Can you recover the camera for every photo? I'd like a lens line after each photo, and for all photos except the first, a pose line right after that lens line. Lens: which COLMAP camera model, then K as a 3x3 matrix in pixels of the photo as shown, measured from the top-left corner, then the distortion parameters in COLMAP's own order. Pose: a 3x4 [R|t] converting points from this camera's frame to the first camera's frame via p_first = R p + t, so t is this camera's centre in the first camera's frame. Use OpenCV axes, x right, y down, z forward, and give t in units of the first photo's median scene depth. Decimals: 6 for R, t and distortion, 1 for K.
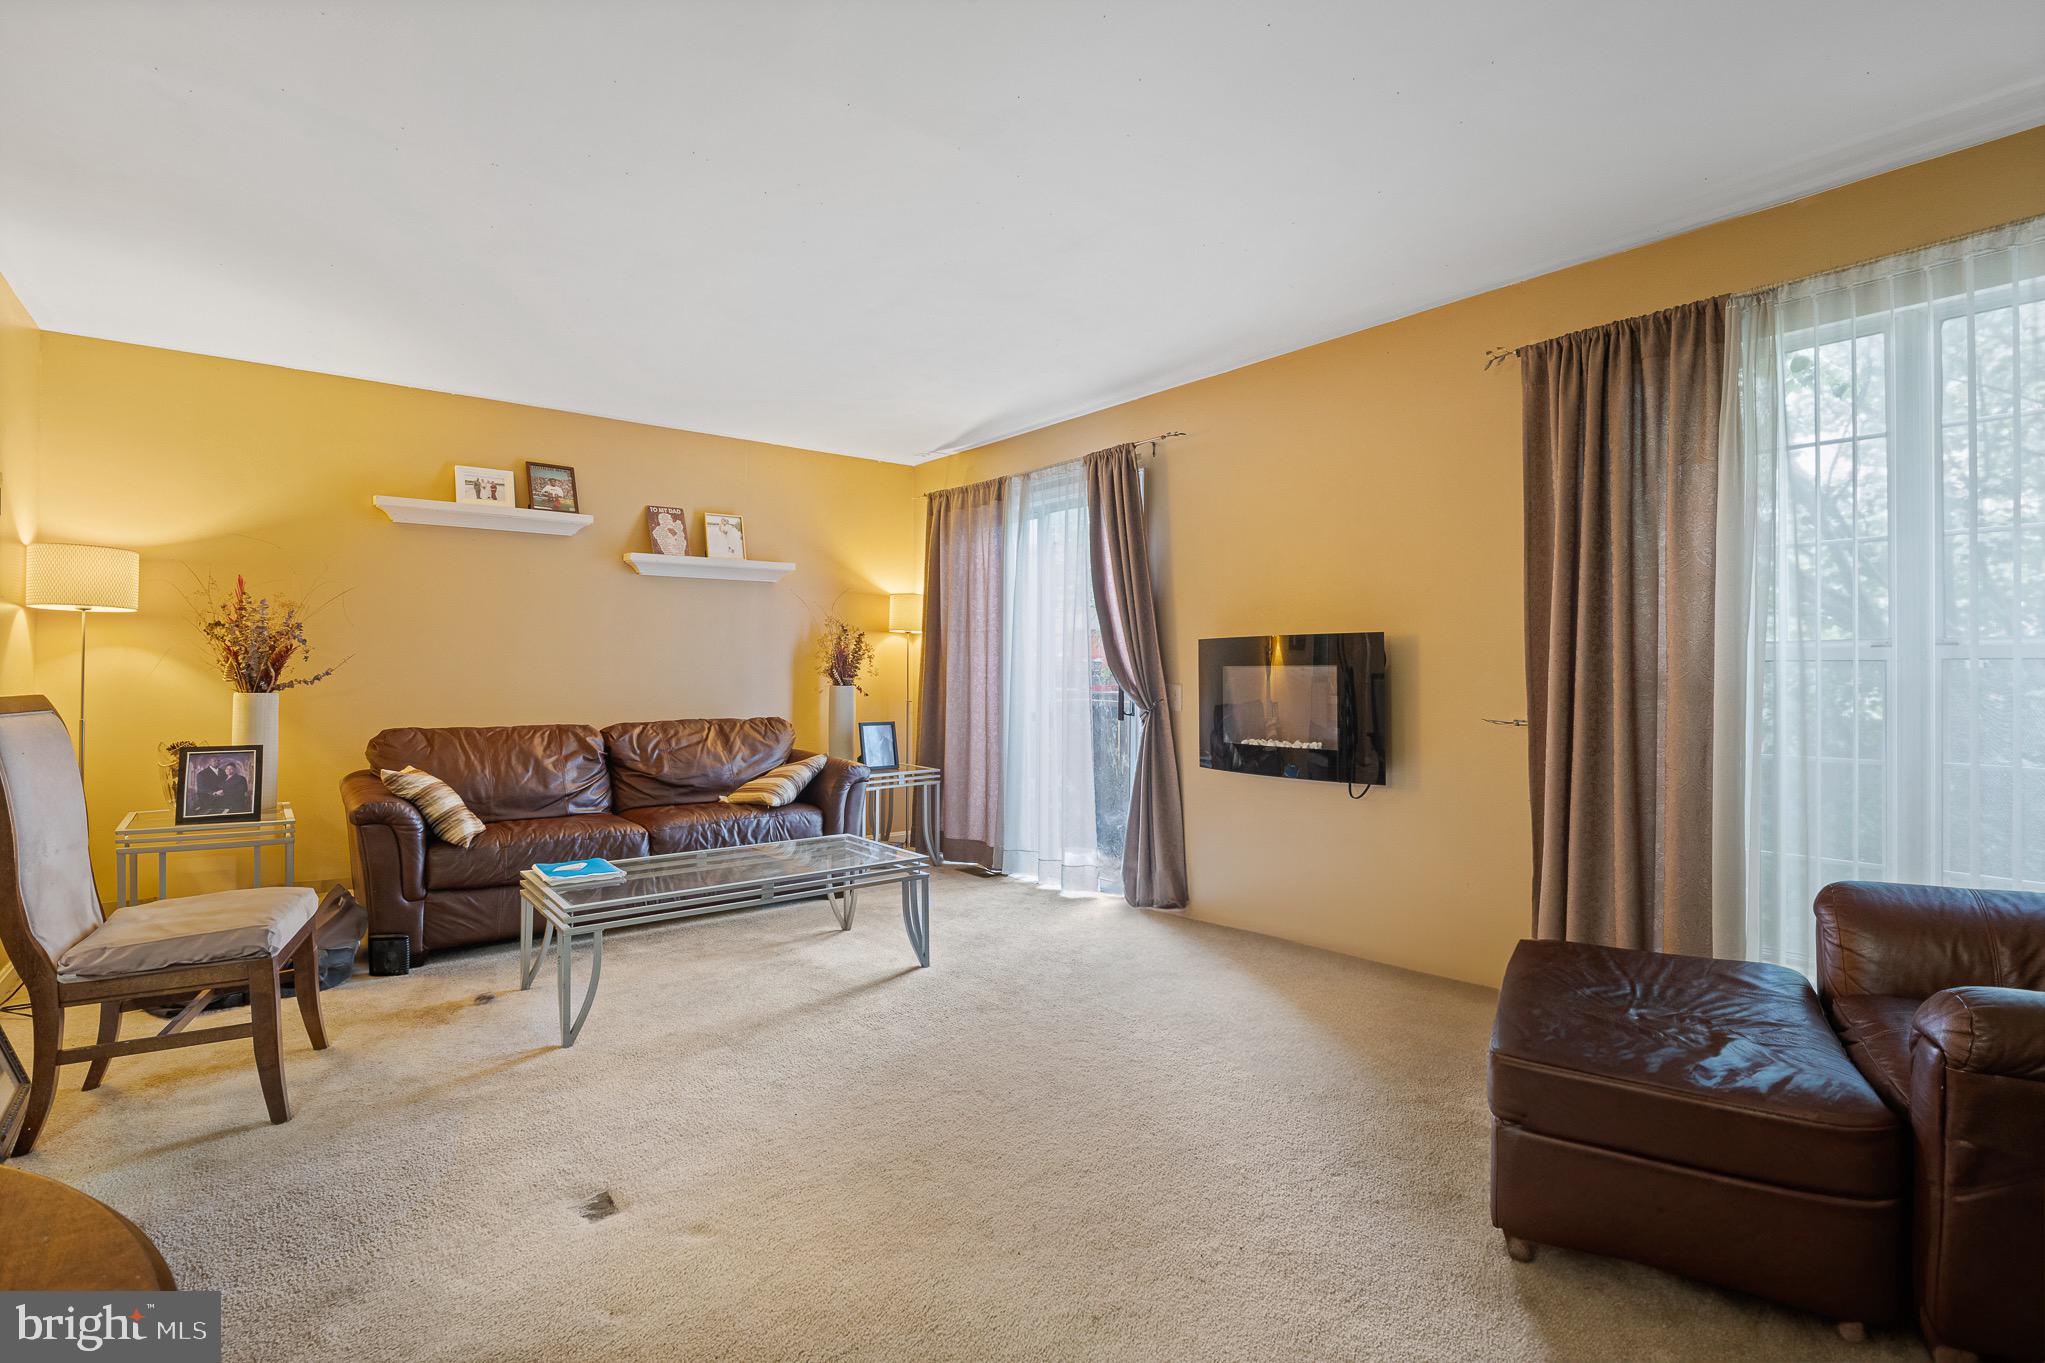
lens RADIAL K [[956.5, 0, 1022.8], [0, 956.5, 665.7], [0, 0, 1]] dist [-0.013790, -0.001833]
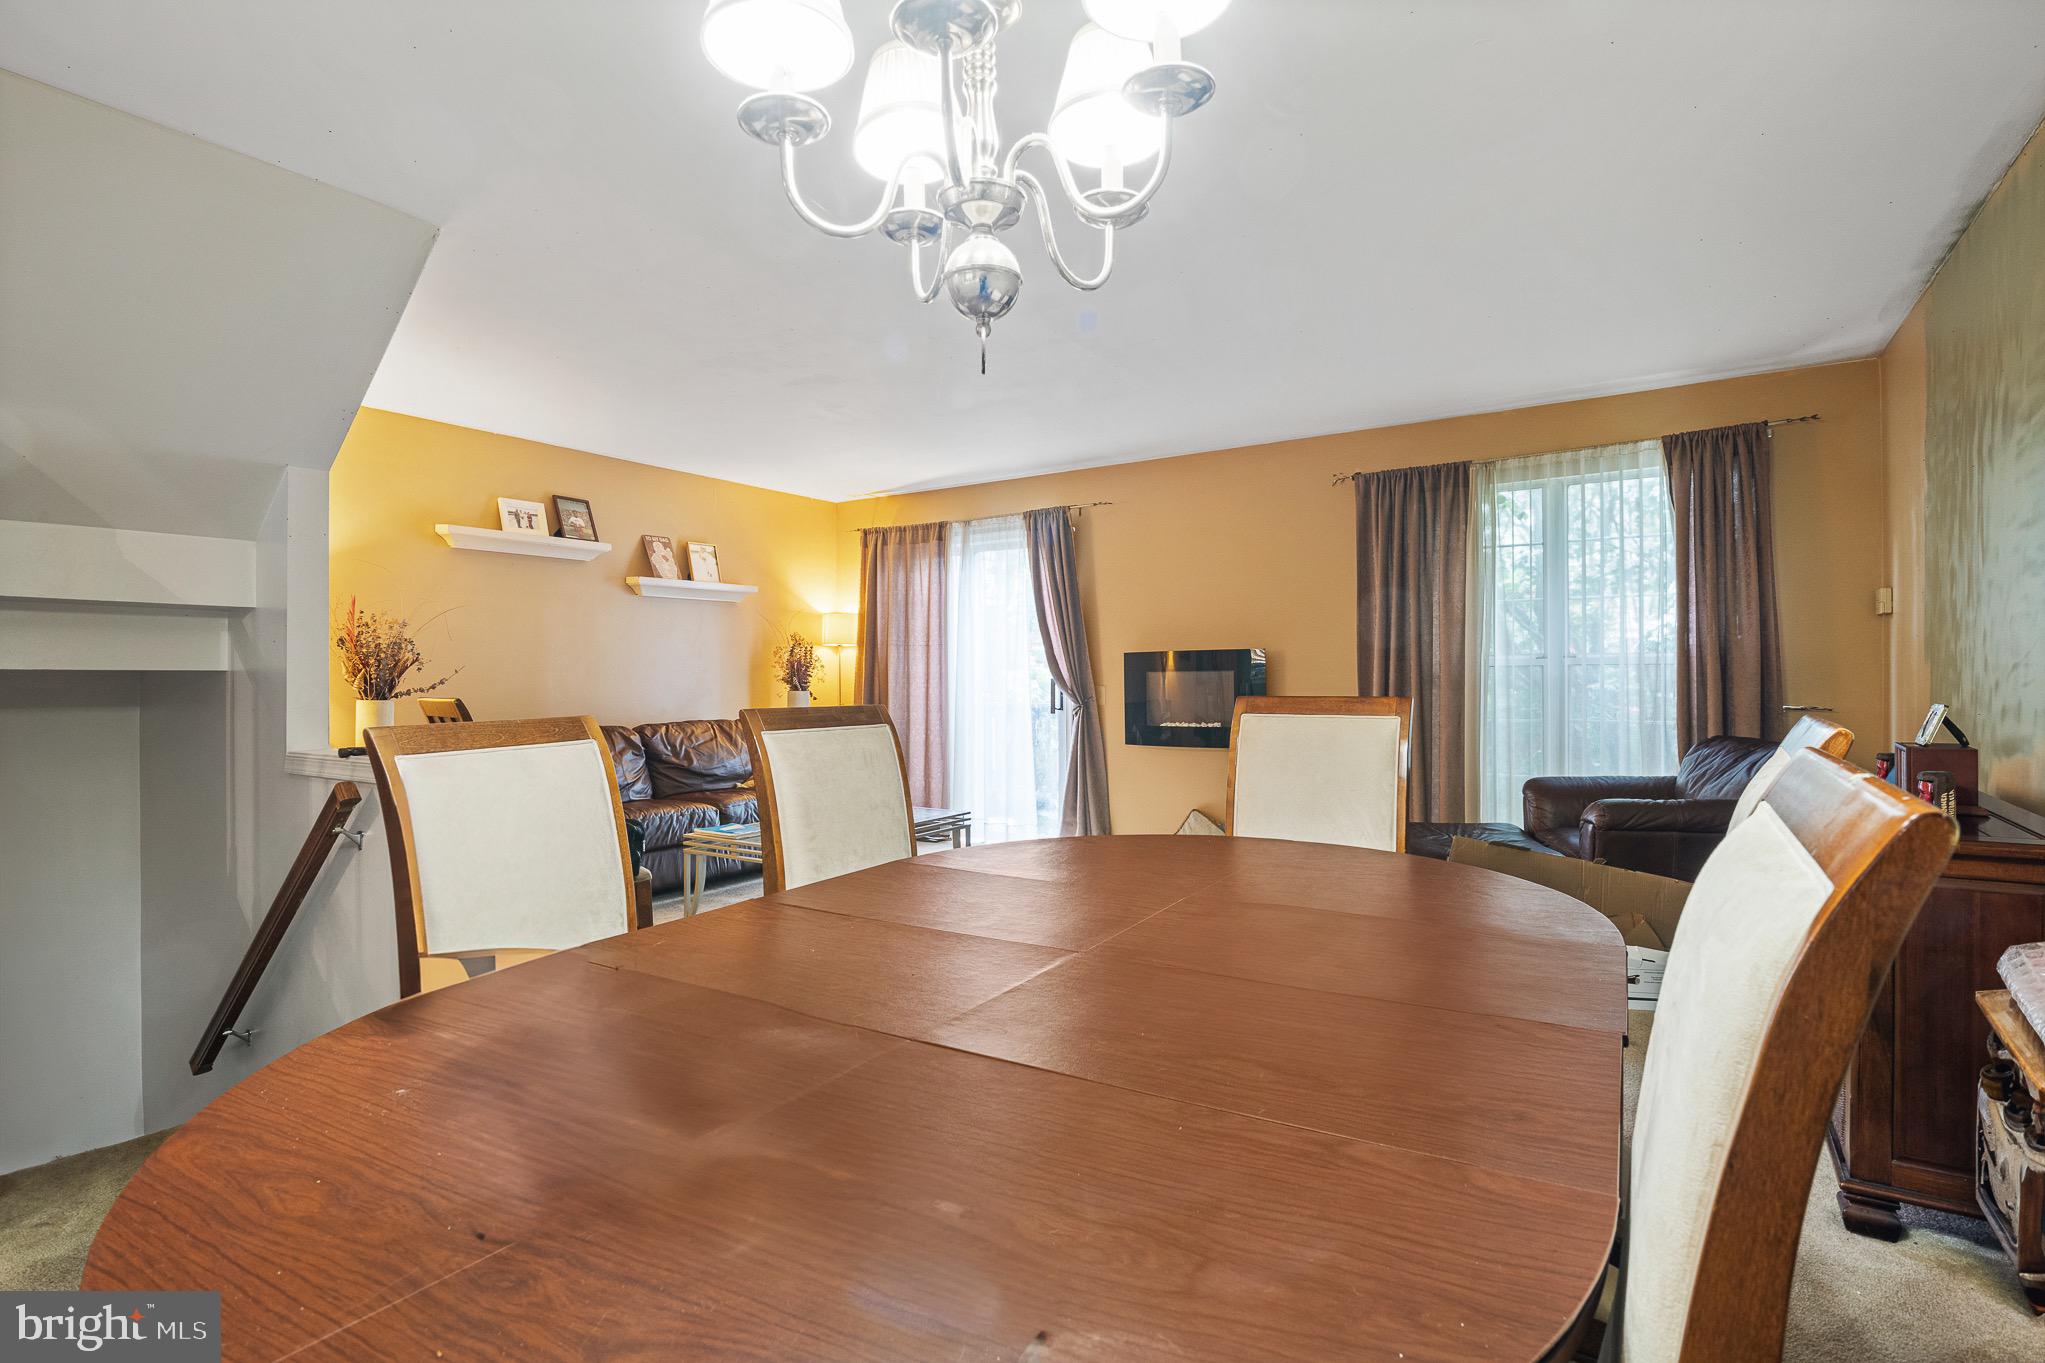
lens RADIAL K [[980.2, 0, 1022.7], [0, 980.2, 684.3], [0, 0, 1]] dist [-0.019579, 0.000371]
pose [[0.952353, -0.009573, 0.304848, -0.352747], [0.006441, 0.999916, 0.011279, 0.001141], [-0.304930, -0.008778, 0.952334, -0.280605]]
